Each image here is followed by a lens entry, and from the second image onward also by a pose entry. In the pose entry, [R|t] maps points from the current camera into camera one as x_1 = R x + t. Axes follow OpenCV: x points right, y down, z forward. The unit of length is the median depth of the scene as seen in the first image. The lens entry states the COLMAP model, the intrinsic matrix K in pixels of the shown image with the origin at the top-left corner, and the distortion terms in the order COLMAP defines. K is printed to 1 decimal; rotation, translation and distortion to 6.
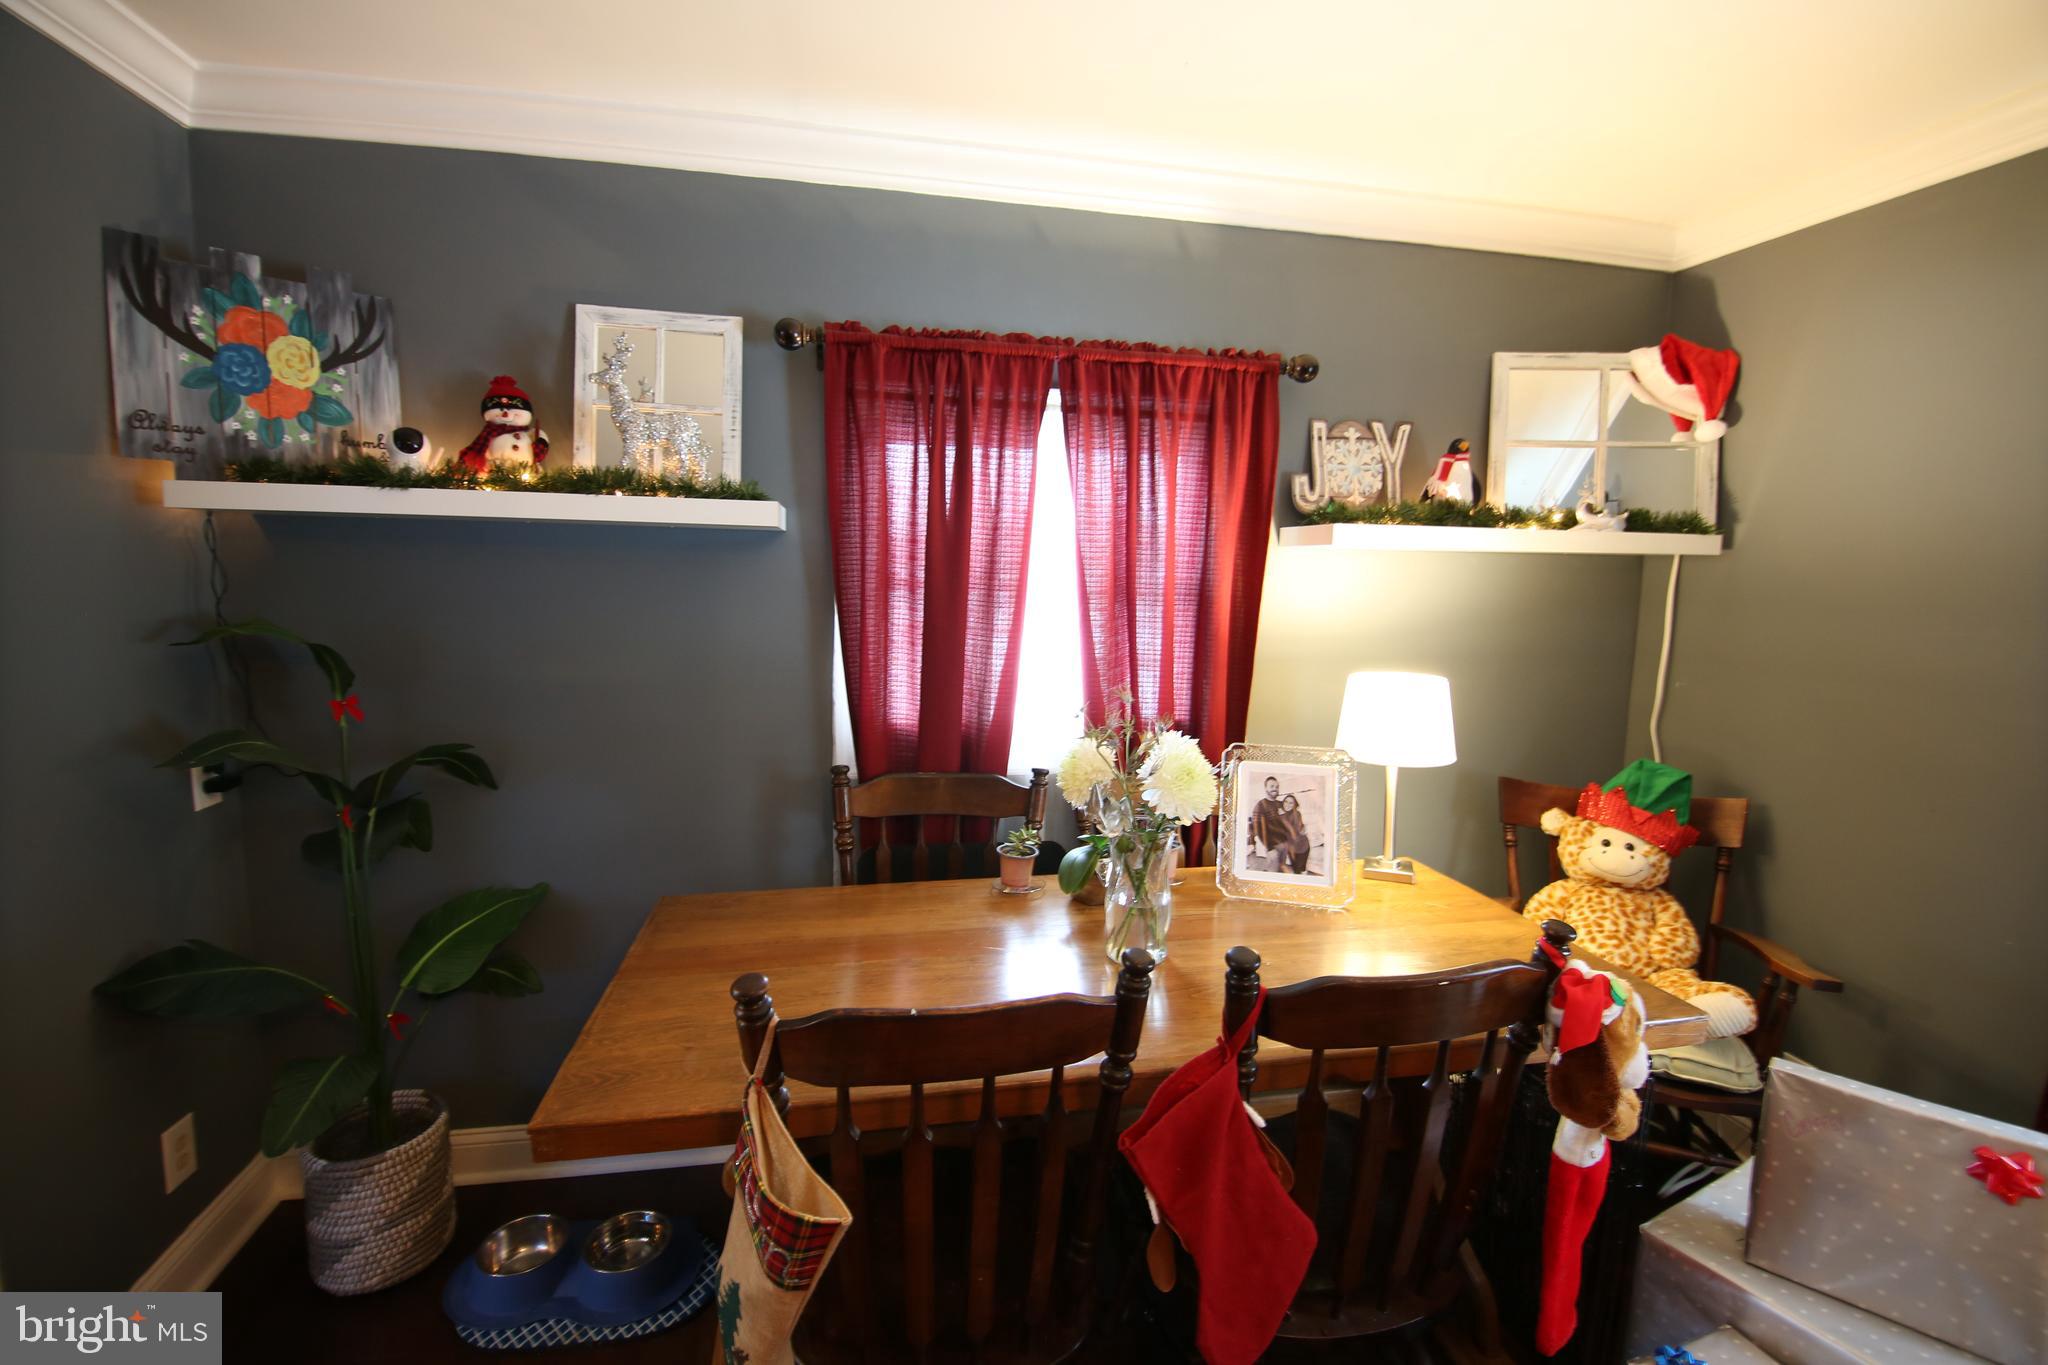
lens RADIAL K [[910.7, 0, 1022.6], [0, 910.7, 679.6], [0, 0, 1]] dist [-0.002979, -0.009937]
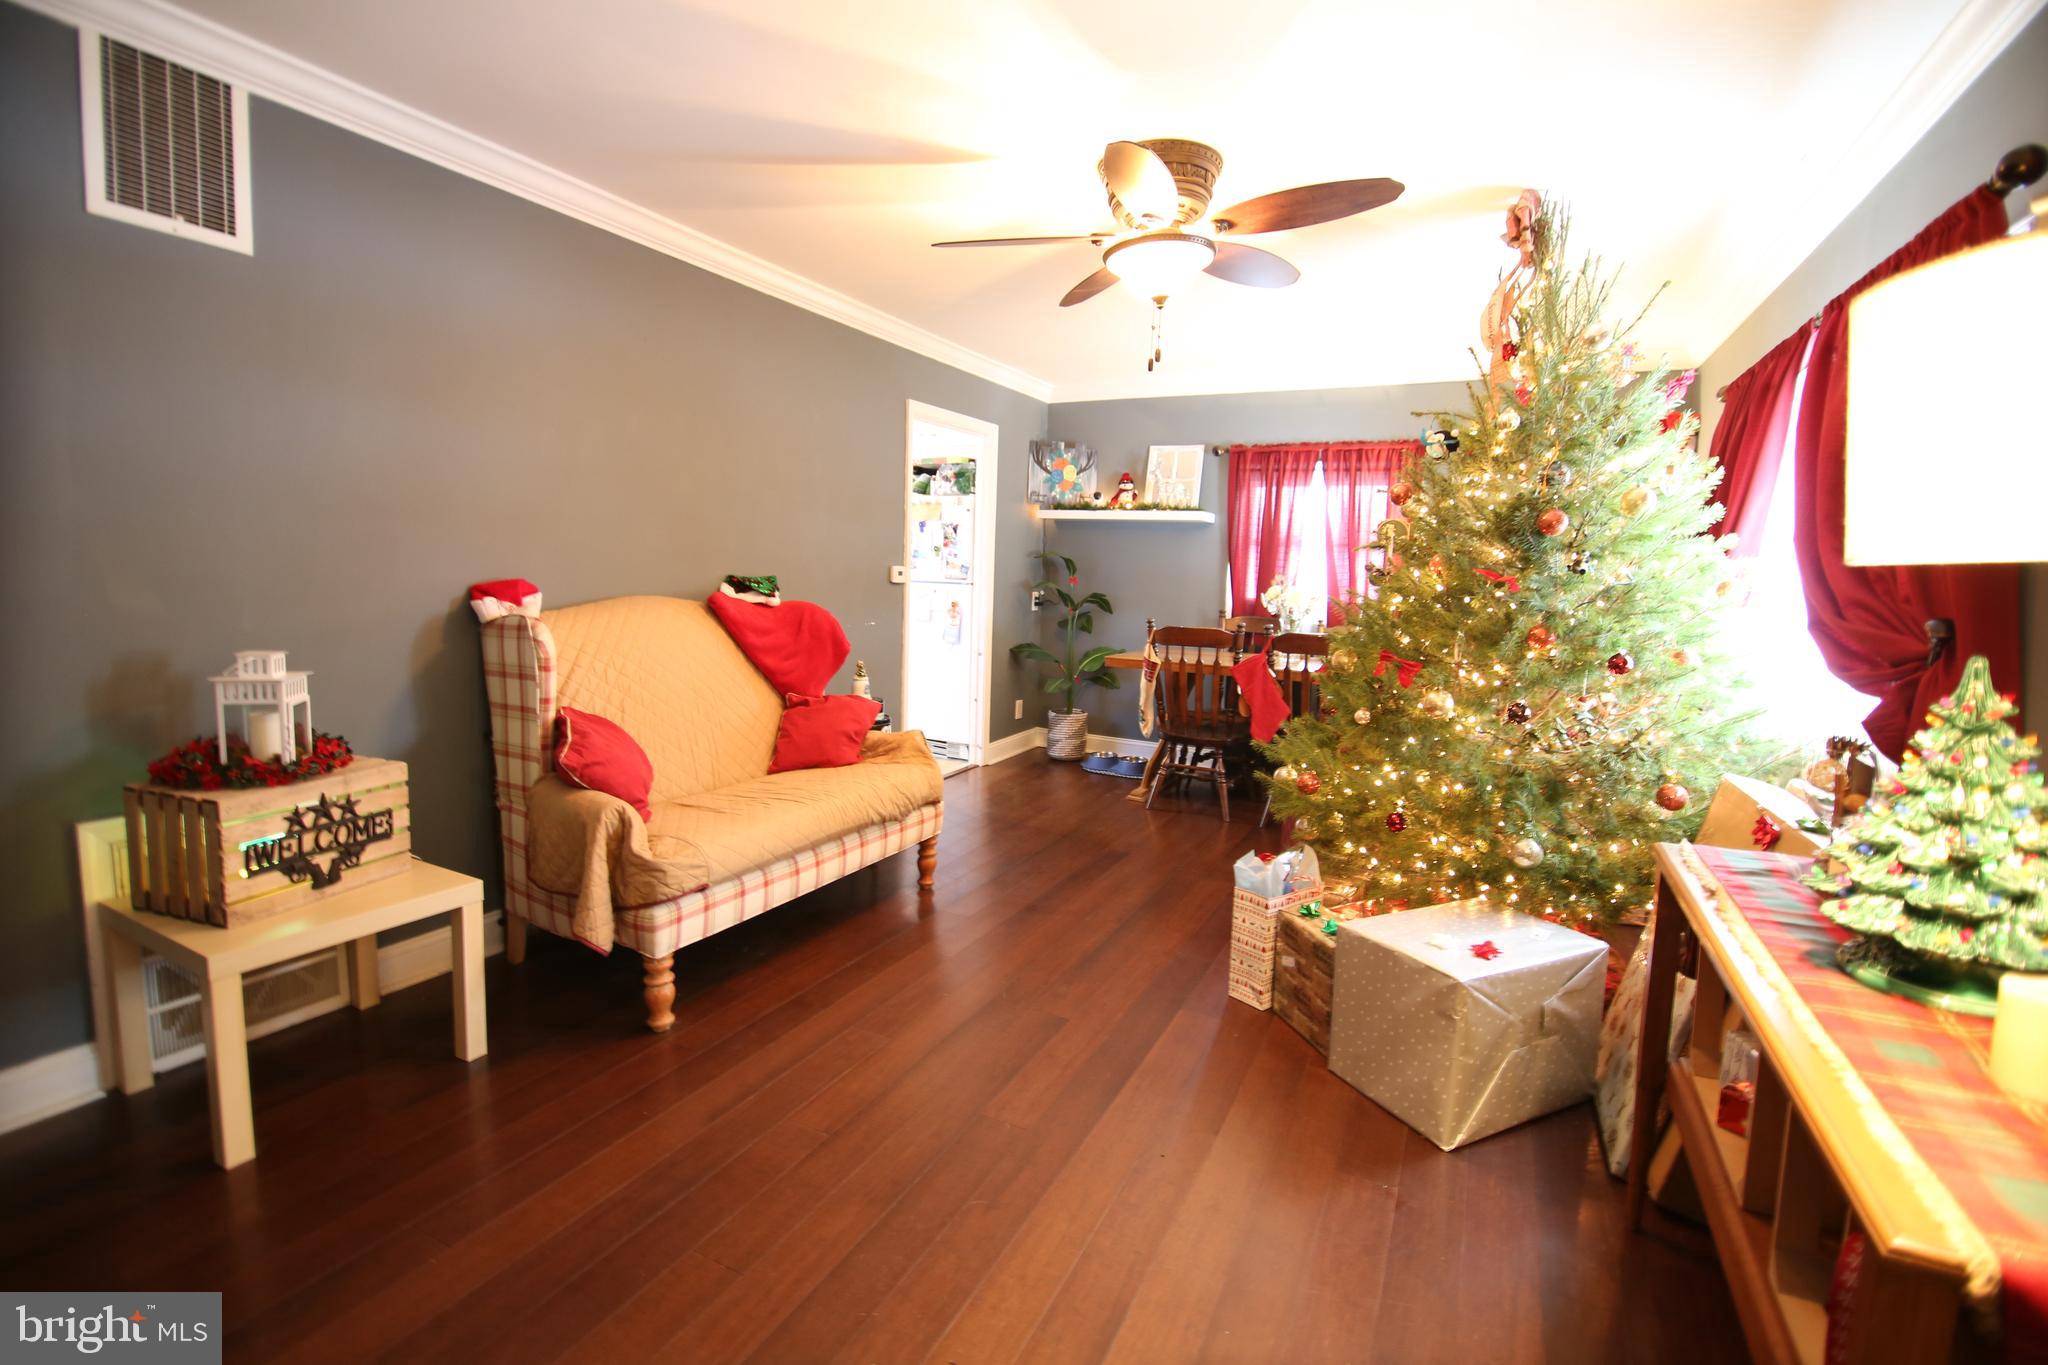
lens RADIAL K [[910.7, 0, 1022.6], [0, 910.7, 679.6], [0, 0, 1]] dist [-0.002979, -0.009937]
pose [[0.784876, 0.080460, -0.614407, 0.985625], [-0.091464, 0.995716, 0.013554, 0.313228], [0.612866, 0.045558, 0.788873, -1.439004]]
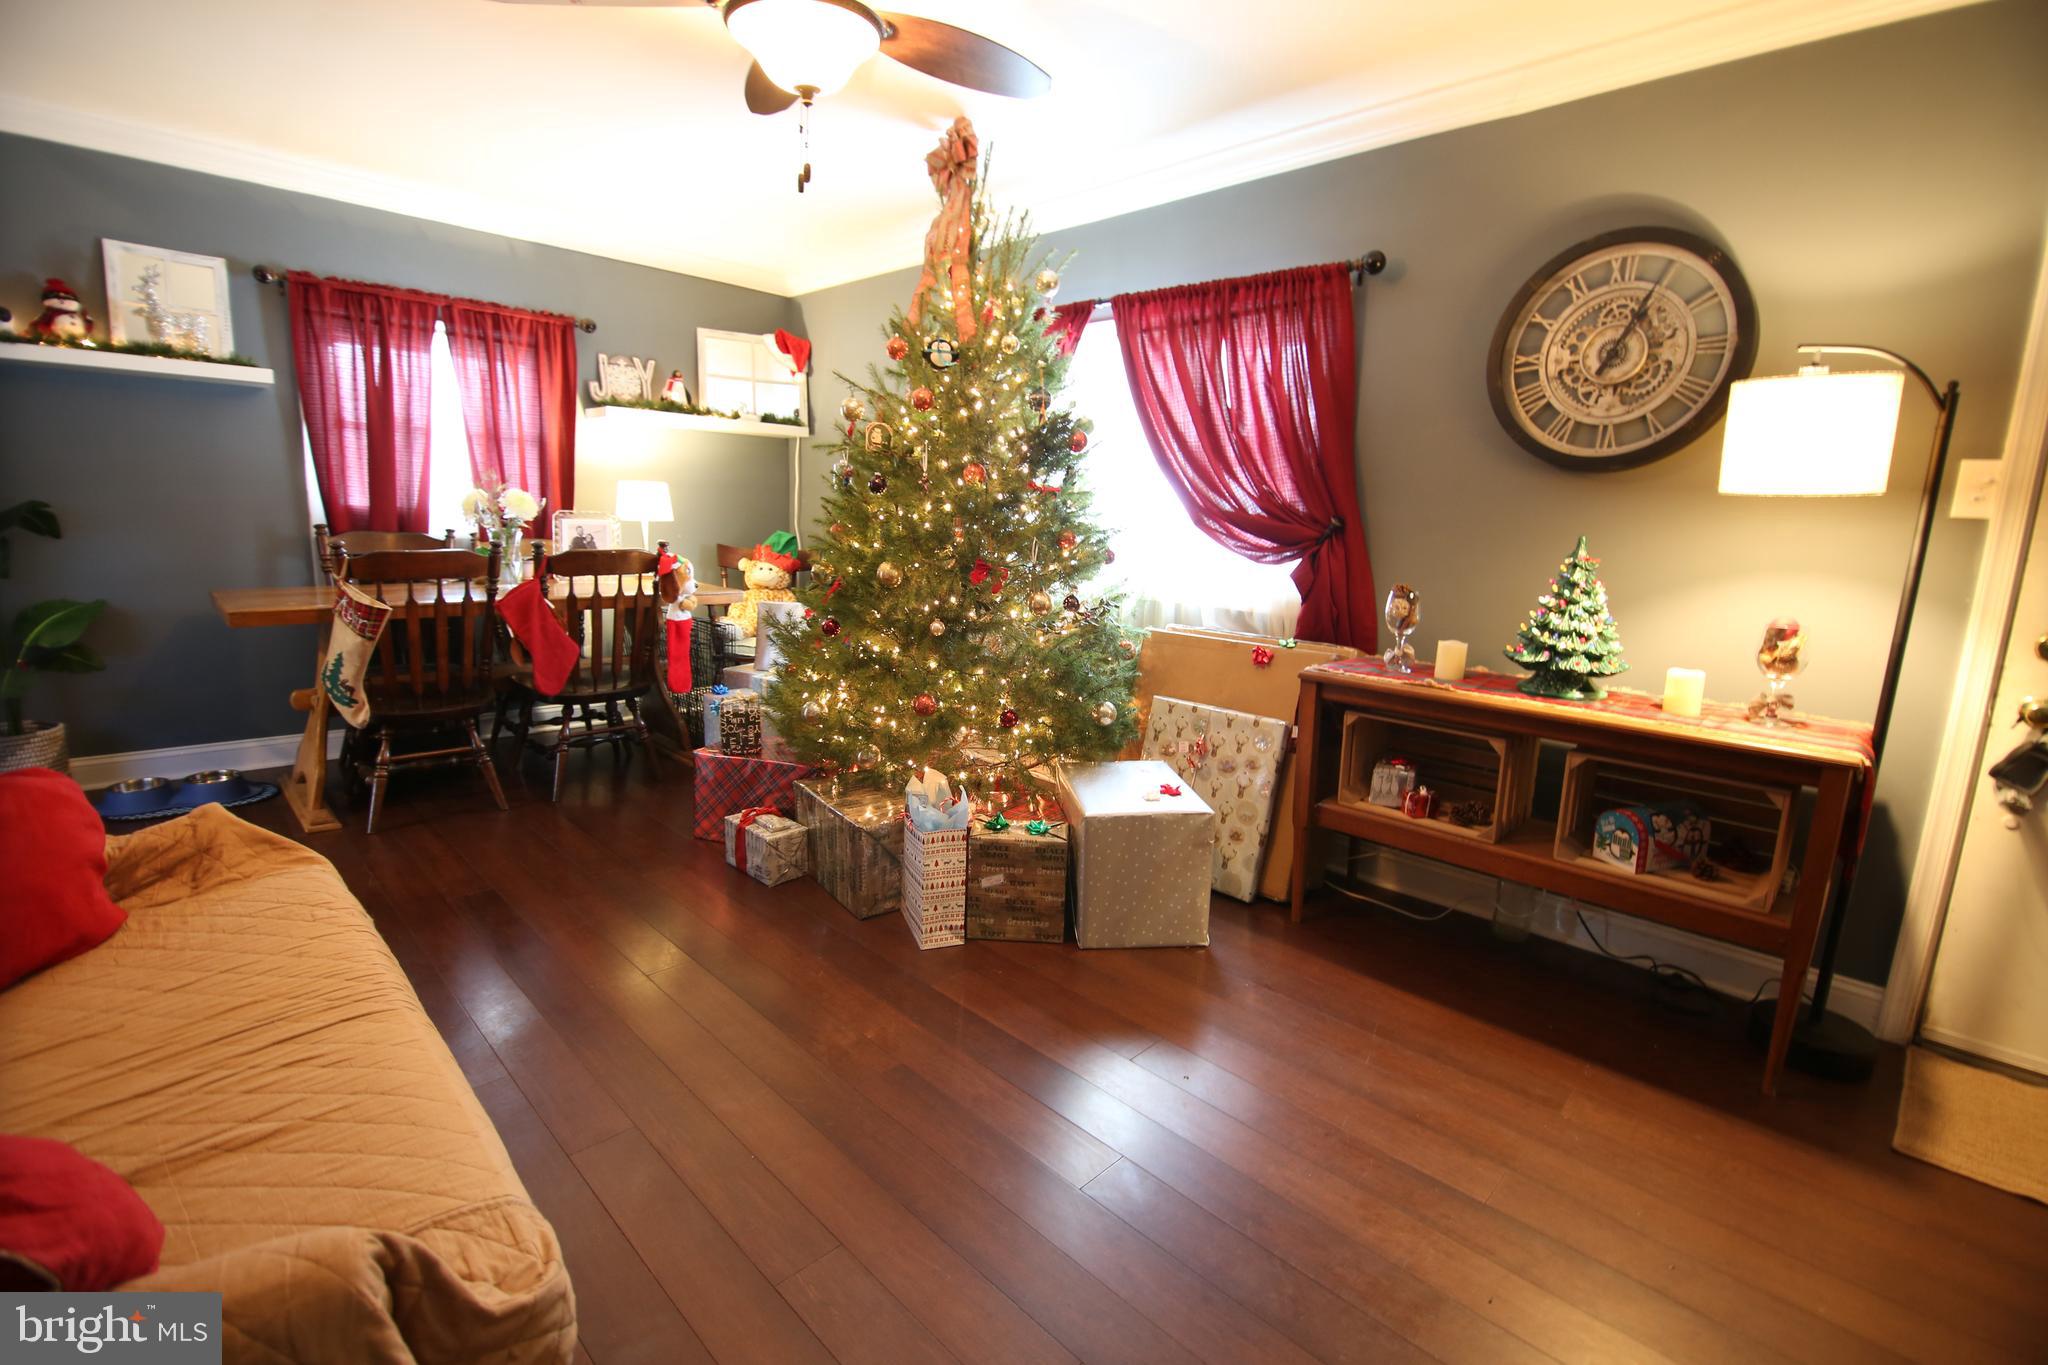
lens RADIAL K [[910.7, 0, 1022.6], [0, 910.7, 679.6], [0, 0, 1]] dist [-0.002979, -0.009937]
pose [[0.831080, -0.086255, 0.549423, -0.056309], [0.044786, 0.995071, 0.088473, 0.302426], [-0.554346, -0.048922, 0.830847, -1.253297]]
